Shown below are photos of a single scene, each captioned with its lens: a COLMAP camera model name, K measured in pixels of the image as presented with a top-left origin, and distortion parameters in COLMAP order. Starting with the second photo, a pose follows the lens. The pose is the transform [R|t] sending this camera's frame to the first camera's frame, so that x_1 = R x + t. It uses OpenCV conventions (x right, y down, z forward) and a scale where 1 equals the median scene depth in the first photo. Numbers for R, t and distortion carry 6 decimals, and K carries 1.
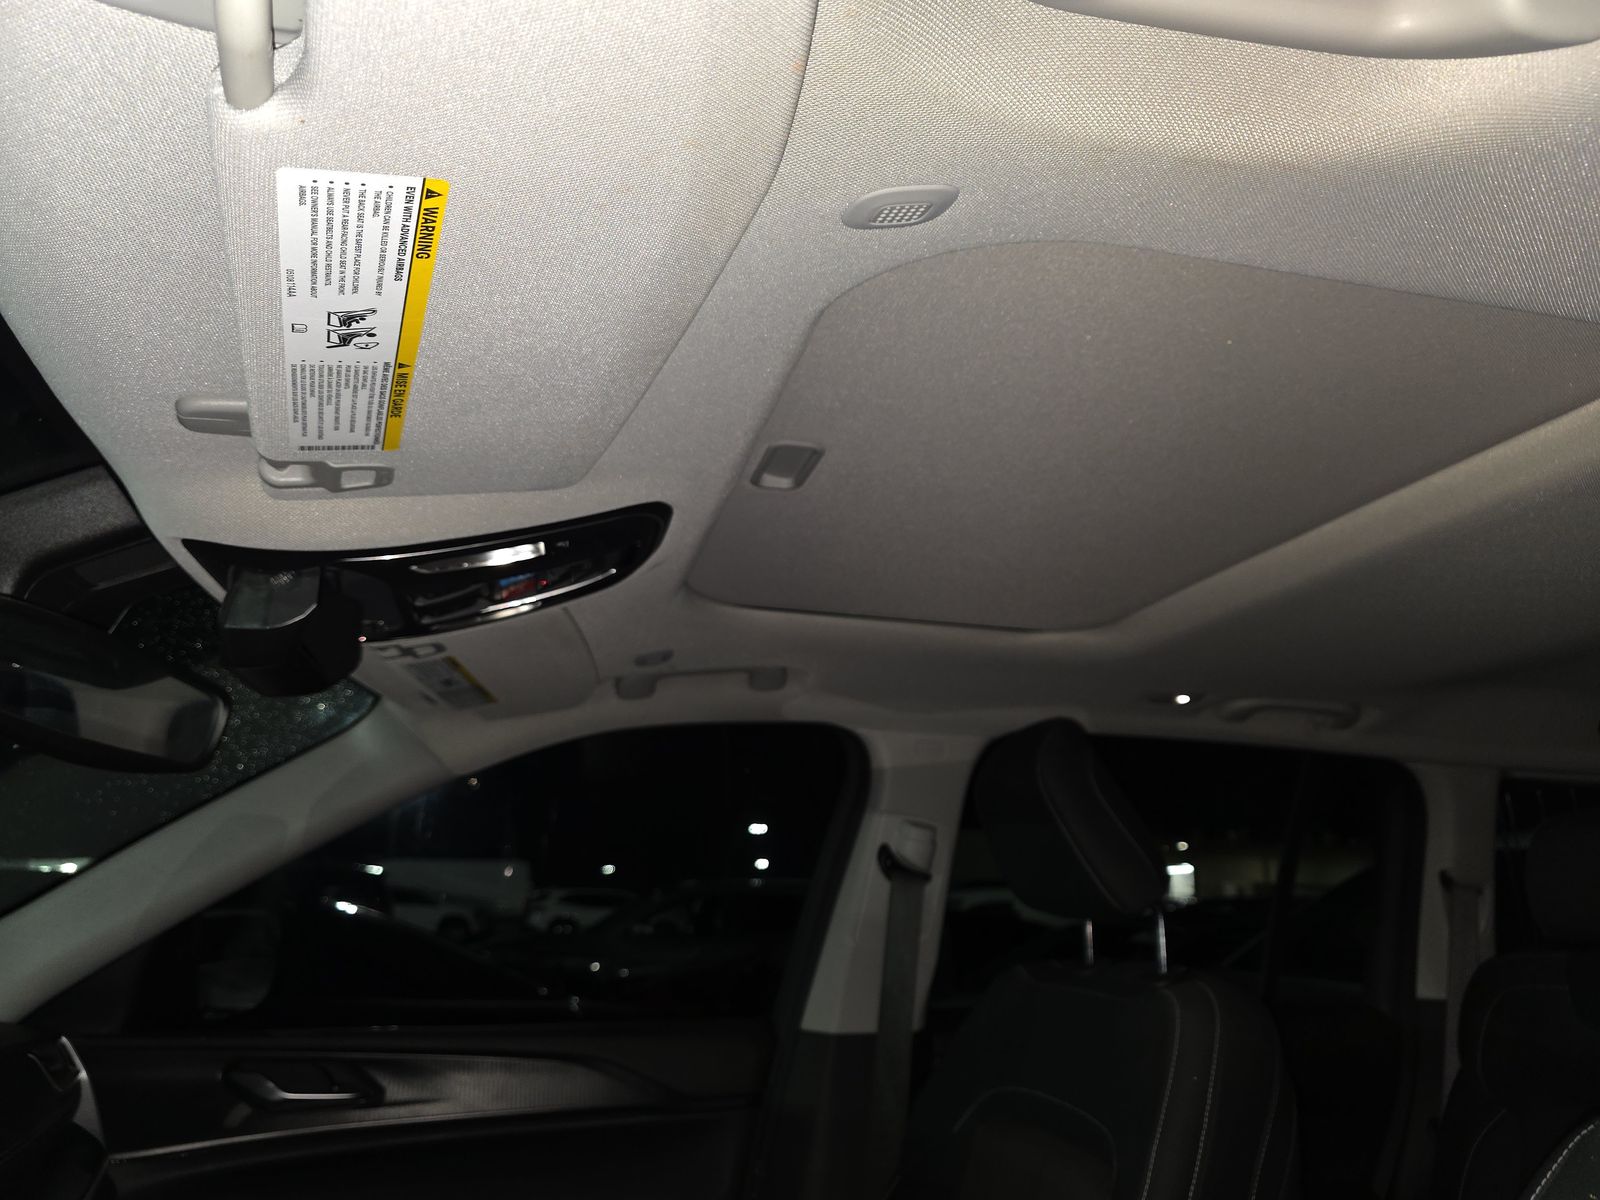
lens RADIAL K [[1040.5, 0, 800.0], [0, 1040.5, 600.0], [0, 0, 1]] dist [0.064464, -0.104624]
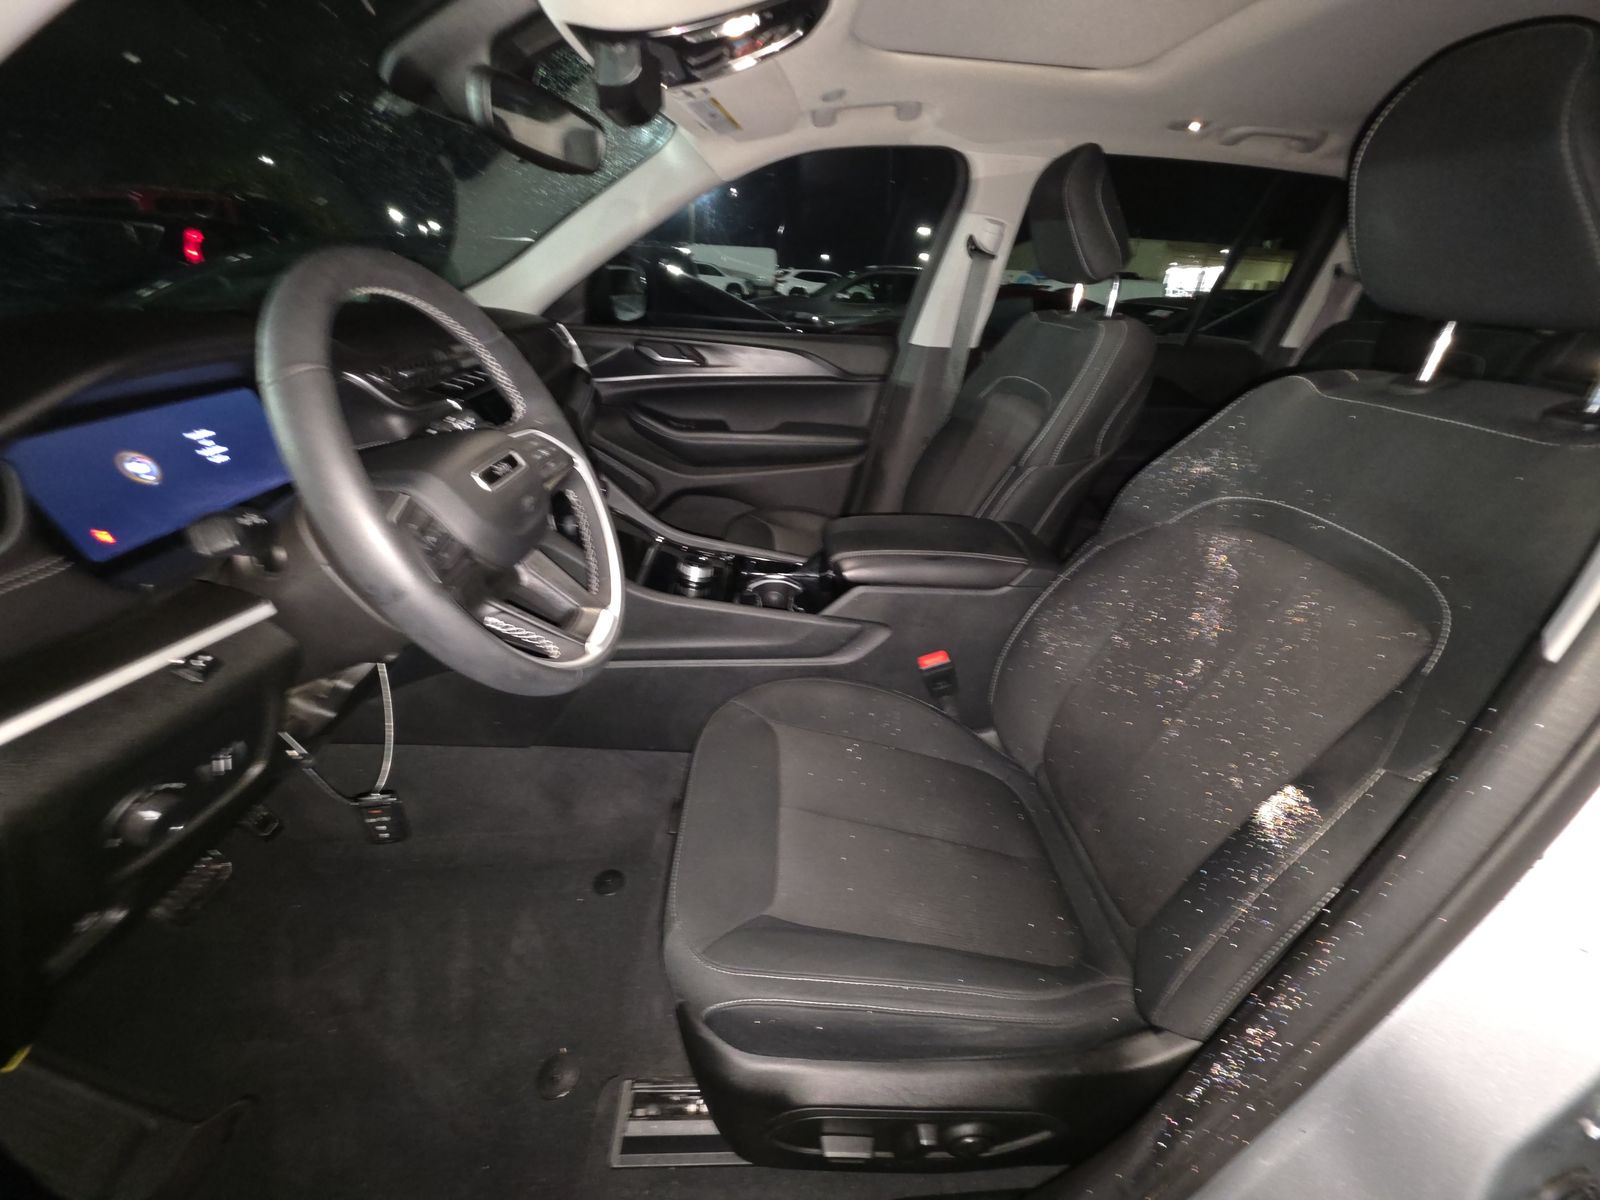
lens RADIAL K [[622.2, 0, 800.0], [0, 622.2, 600.0], [0, 0, 1]] dist [0.002765, -0.000191]
pose [[0.976954, 0.129920, -0.169355, 0.061371], [0.020781, 0.731762, 0.681243, -0.026141], [0.212435, -0.669063, 0.712199, -0.176800]]
